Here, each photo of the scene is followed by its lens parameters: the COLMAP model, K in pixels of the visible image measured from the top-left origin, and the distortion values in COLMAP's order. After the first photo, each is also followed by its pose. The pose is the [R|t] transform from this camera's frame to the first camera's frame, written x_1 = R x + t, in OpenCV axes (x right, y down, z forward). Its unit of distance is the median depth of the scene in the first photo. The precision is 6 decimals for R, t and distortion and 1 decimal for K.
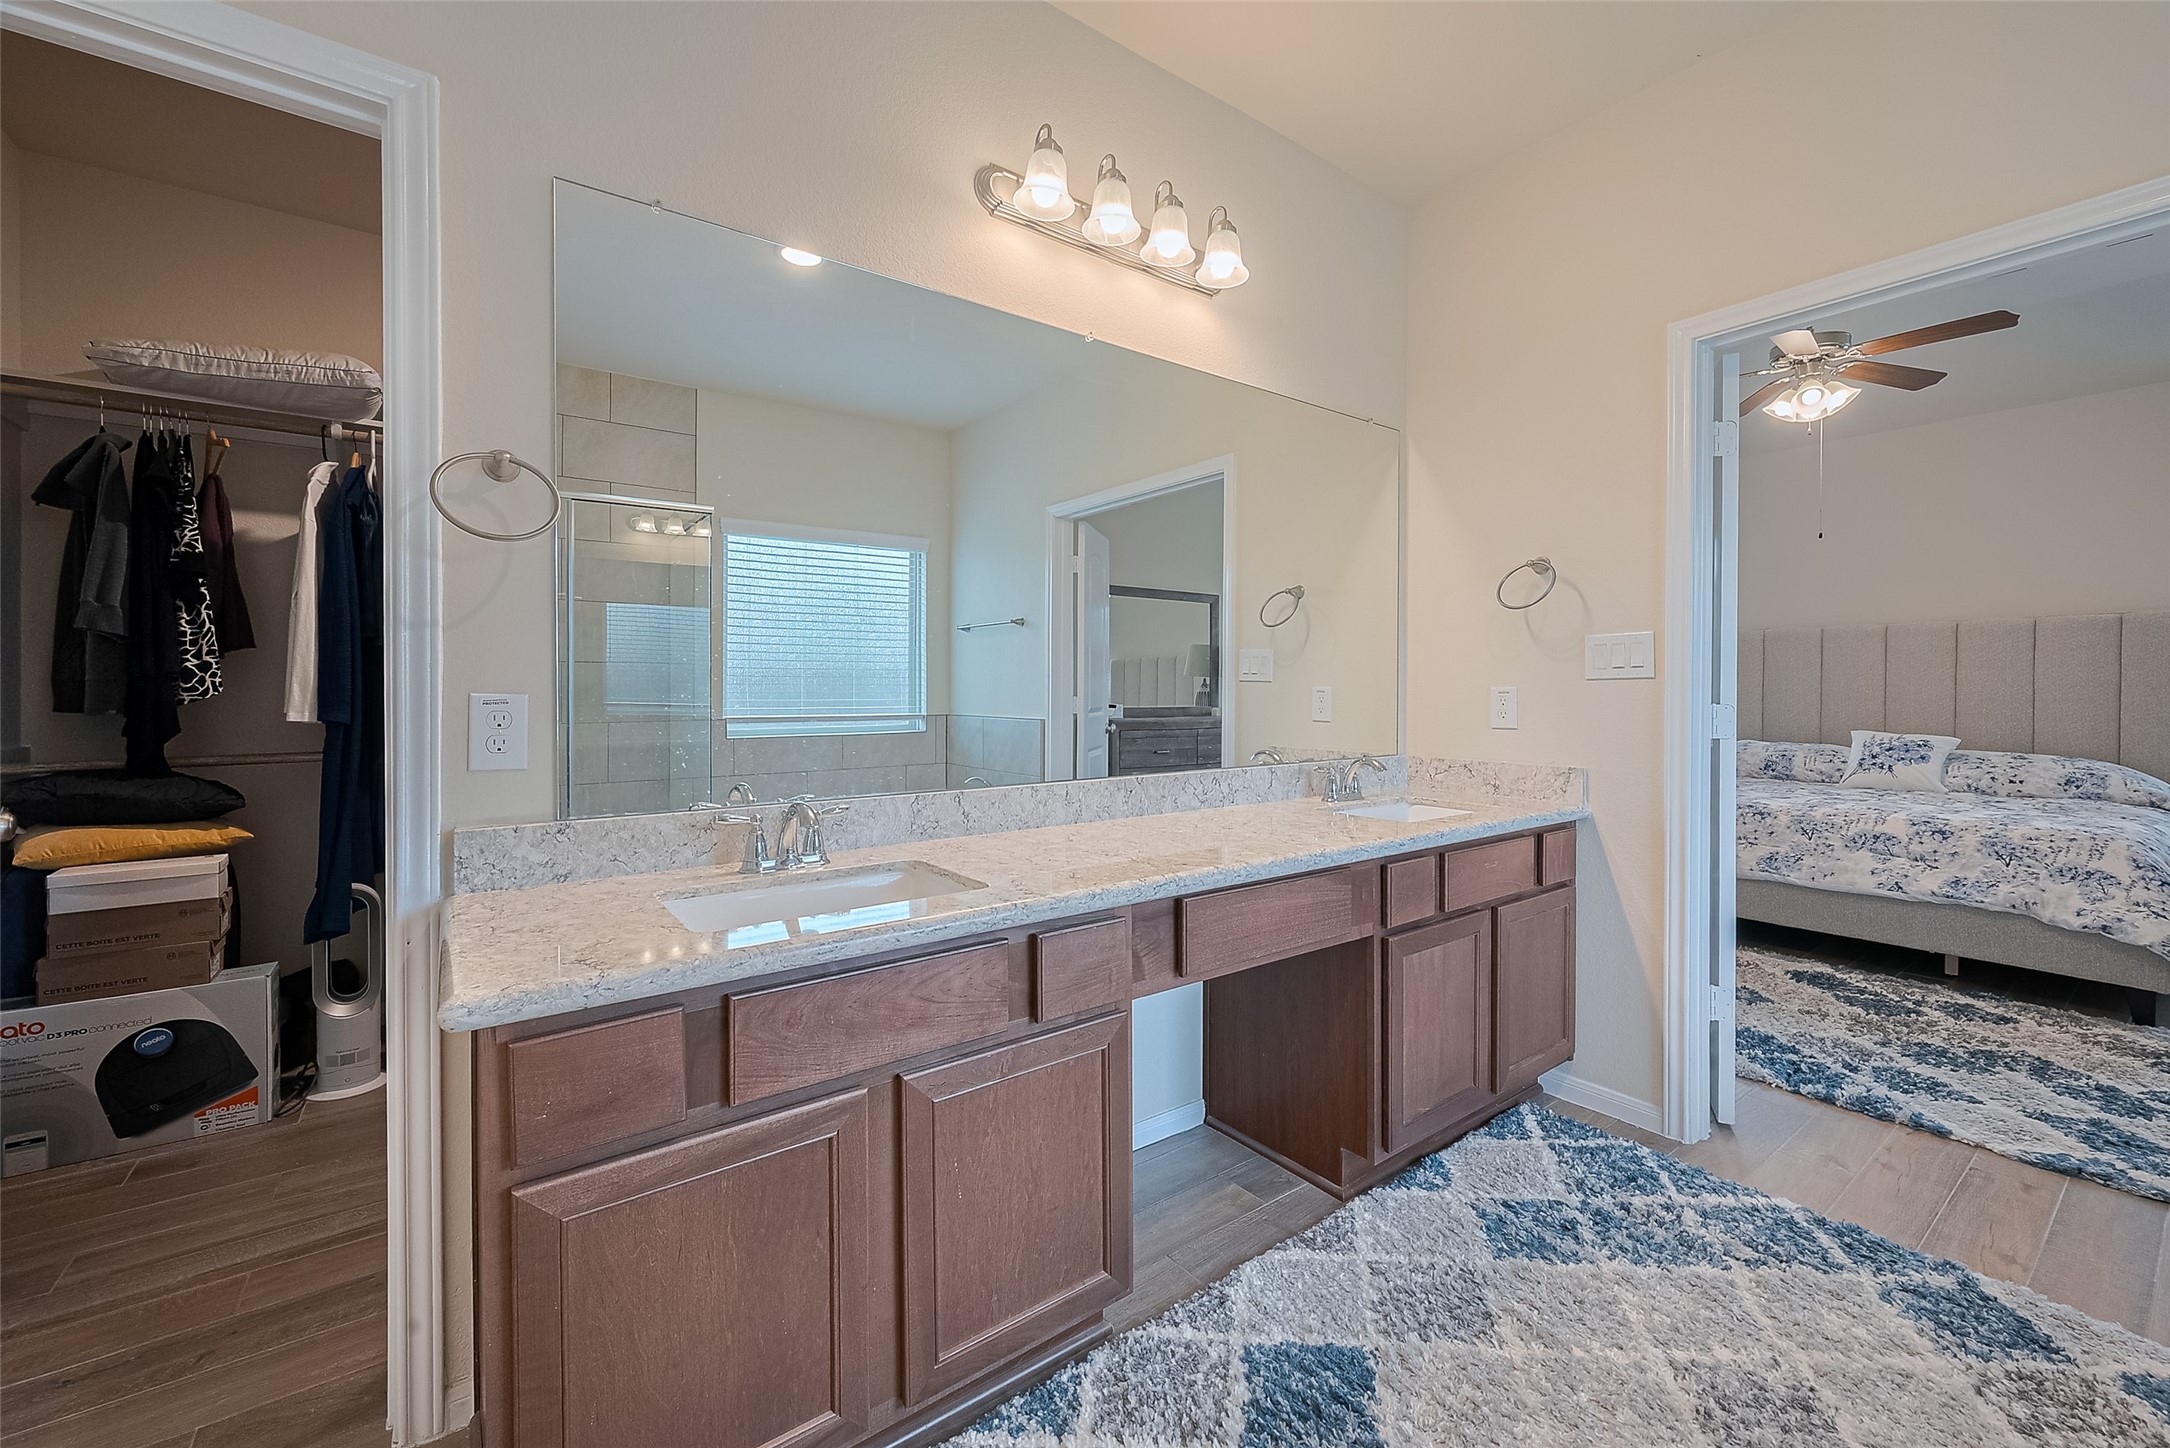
lens RADIAL K [[878.5, 0, 1078.6], [0, 878.5, 705.7], [0, 0, 1]] dist [-0.000153, -0.000108]
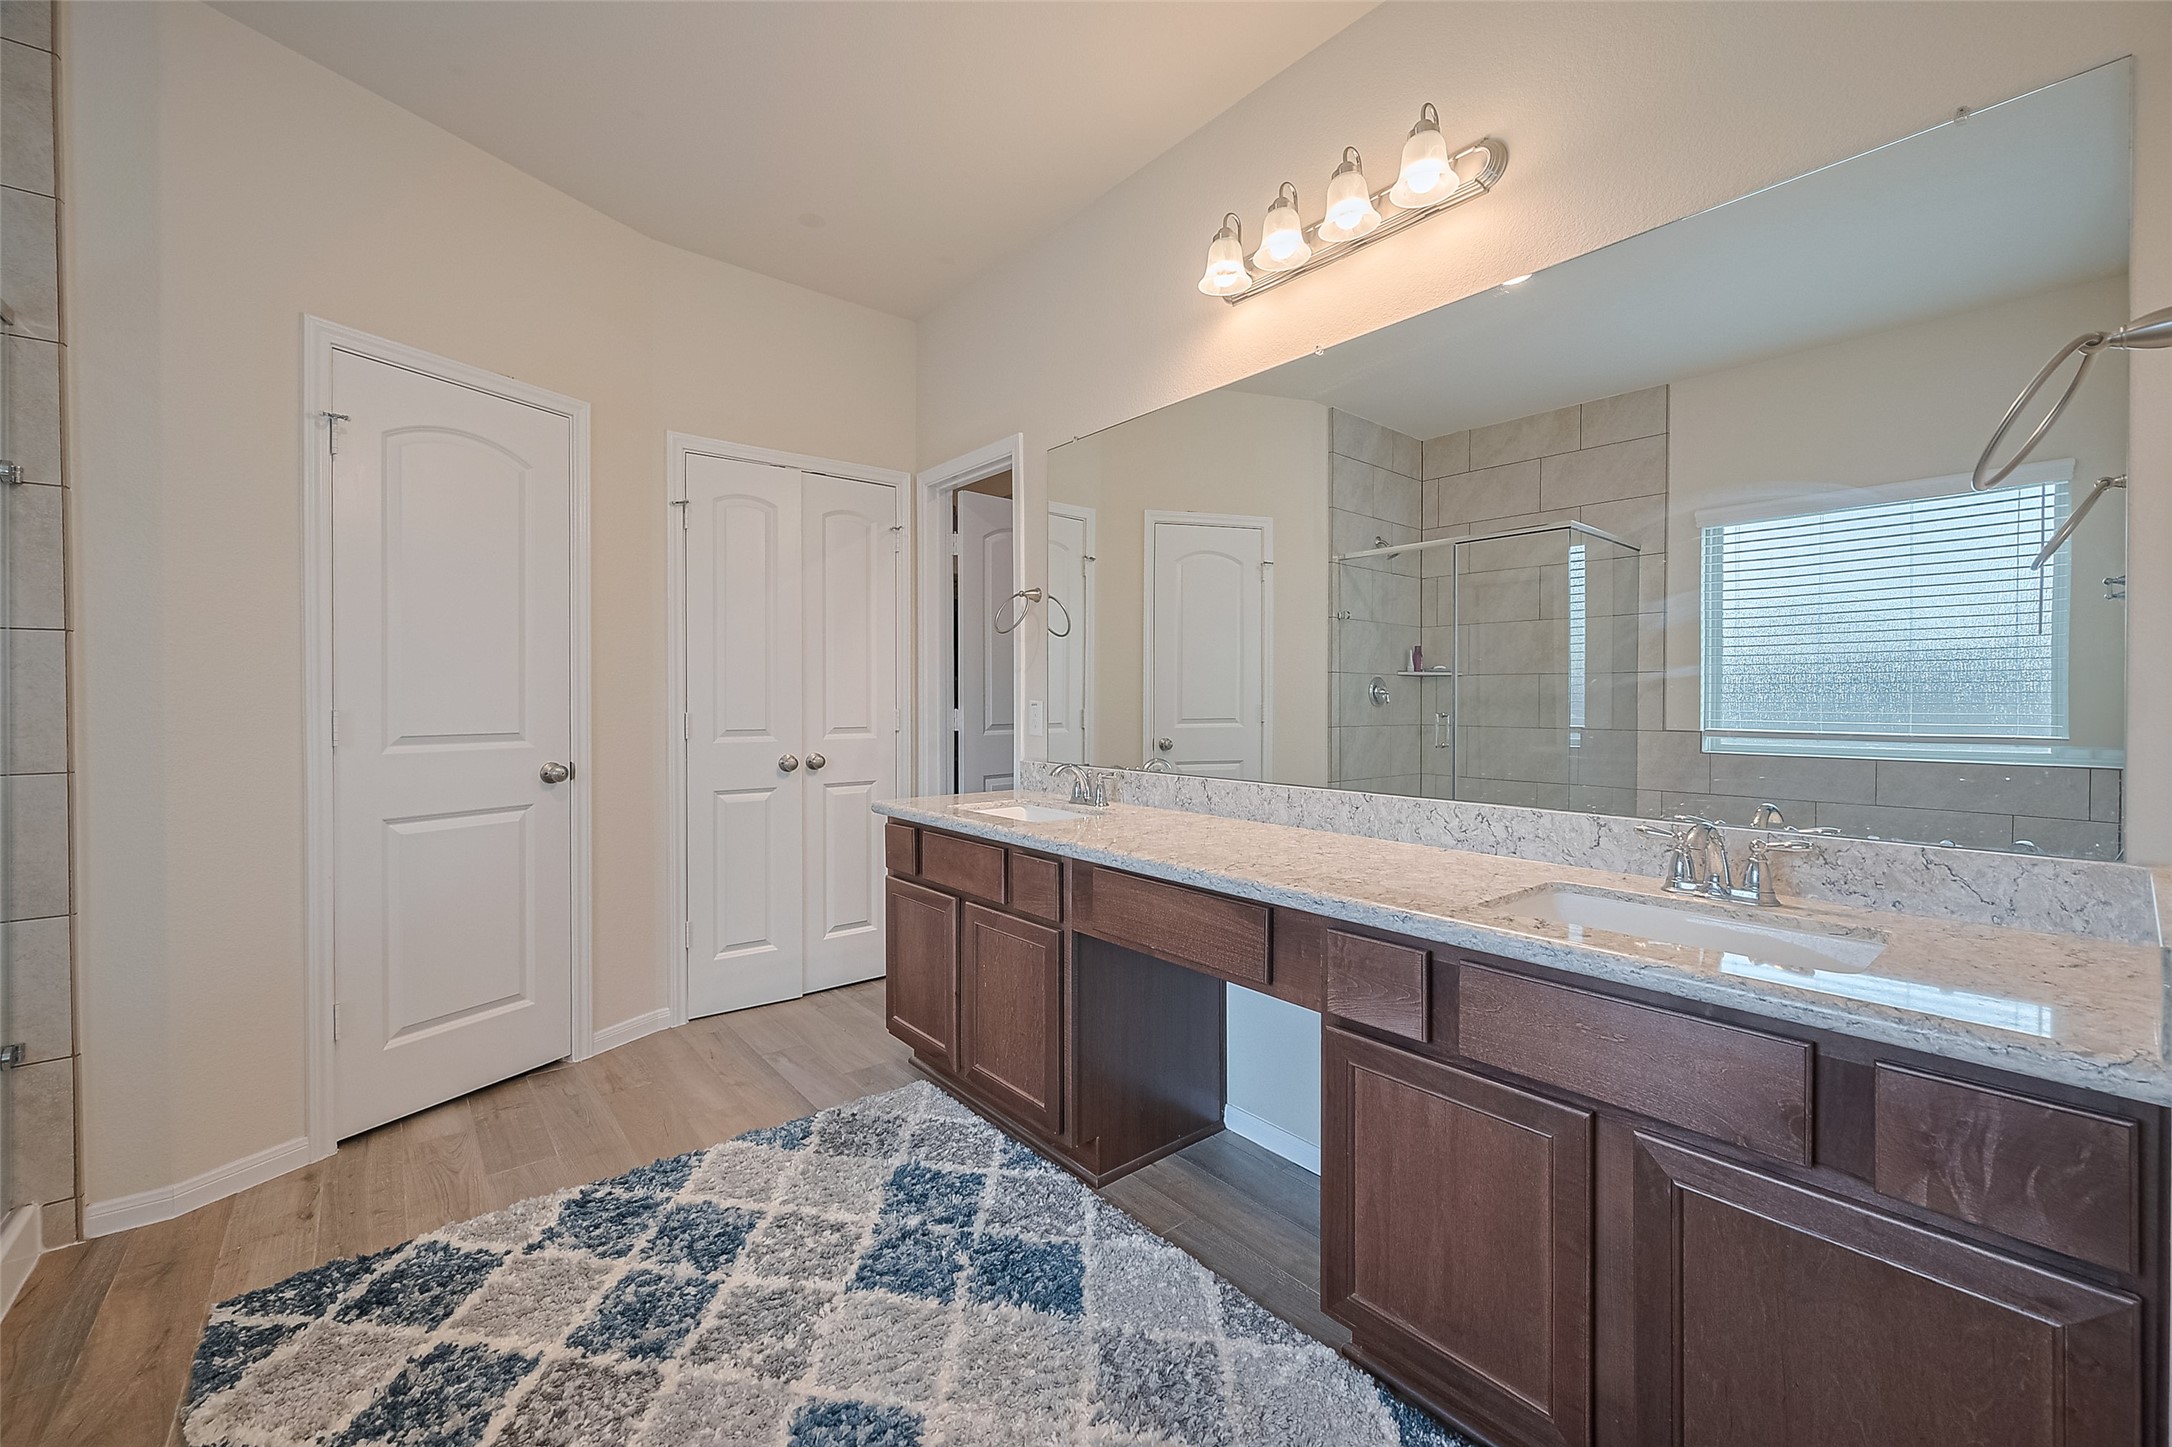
lens RADIAL K [[864.5, 0, 1089.6], [0, 864.5, 708.0], [0, 0, 1]] dist [0.000273, 0.000154]
pose [[0.050765, 0.010577, -0.998655, 1.099564], [-0.018754, 0.999778, 0.009636, -0.014359], [0.998535, 0.018240, 0.050952, 0.756743]]
